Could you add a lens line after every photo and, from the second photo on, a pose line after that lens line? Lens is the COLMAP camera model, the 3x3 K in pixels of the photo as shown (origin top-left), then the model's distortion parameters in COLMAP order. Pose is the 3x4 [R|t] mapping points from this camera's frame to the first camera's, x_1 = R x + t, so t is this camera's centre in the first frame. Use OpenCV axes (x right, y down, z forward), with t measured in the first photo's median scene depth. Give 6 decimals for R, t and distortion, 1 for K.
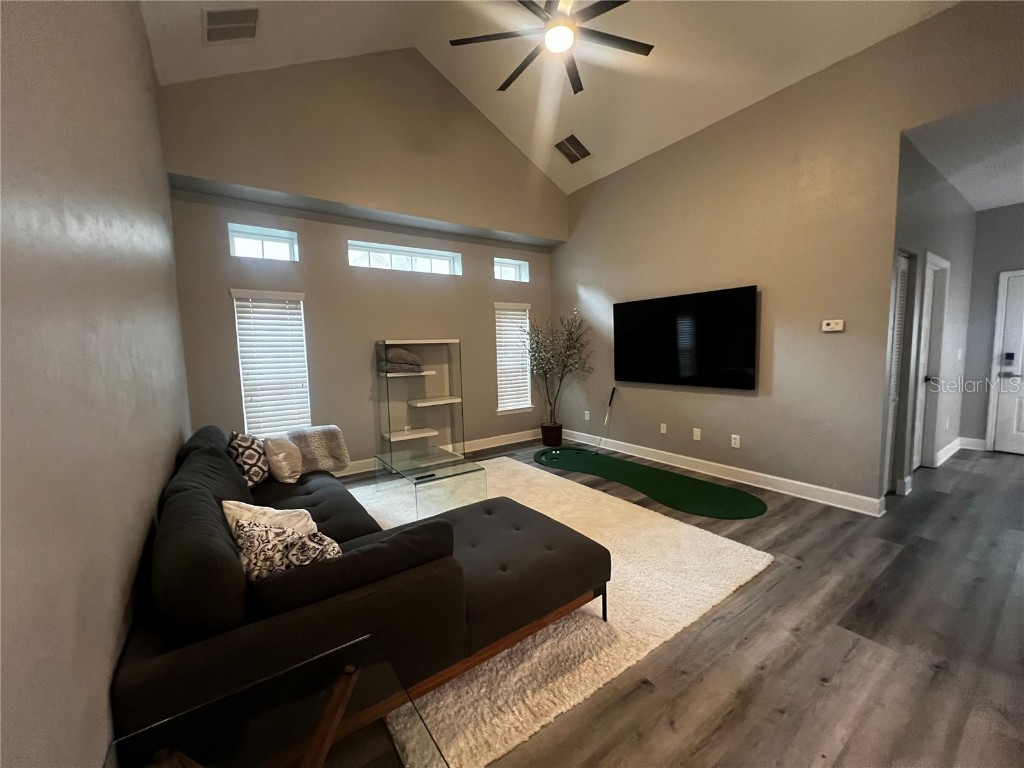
lens RADIAL K [[406.7, 0, 512.9], [0, 406.7, 385.5], [0, 0, 1]] dist [-0.001606, 0.000386]
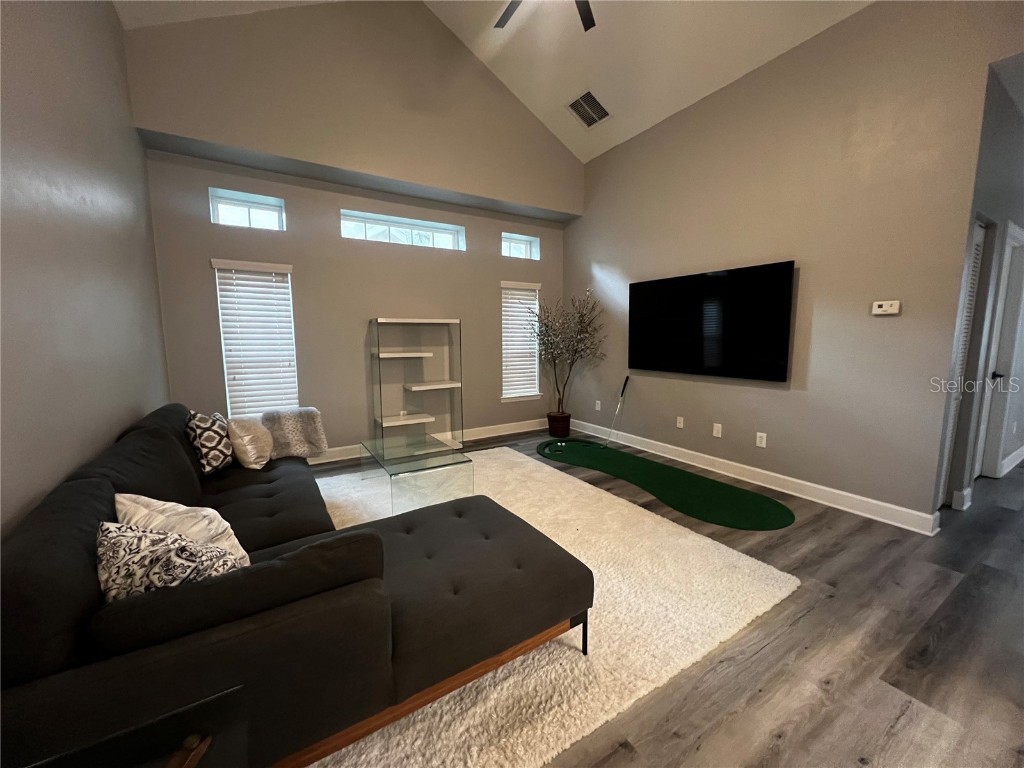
lens RADIAL K [[406.7, 0, 513.3], [0, 406.7, 385.1], [0, 0, 1]] dist [-0.001606, 0.000386]
pose [[0.998088, 0.028086, -0.055063, 0.067931], [-0.026474, 0.999205, 0.029799, 0.007778], [0.055856, -0.028284, 0.998038, 0.112721]]
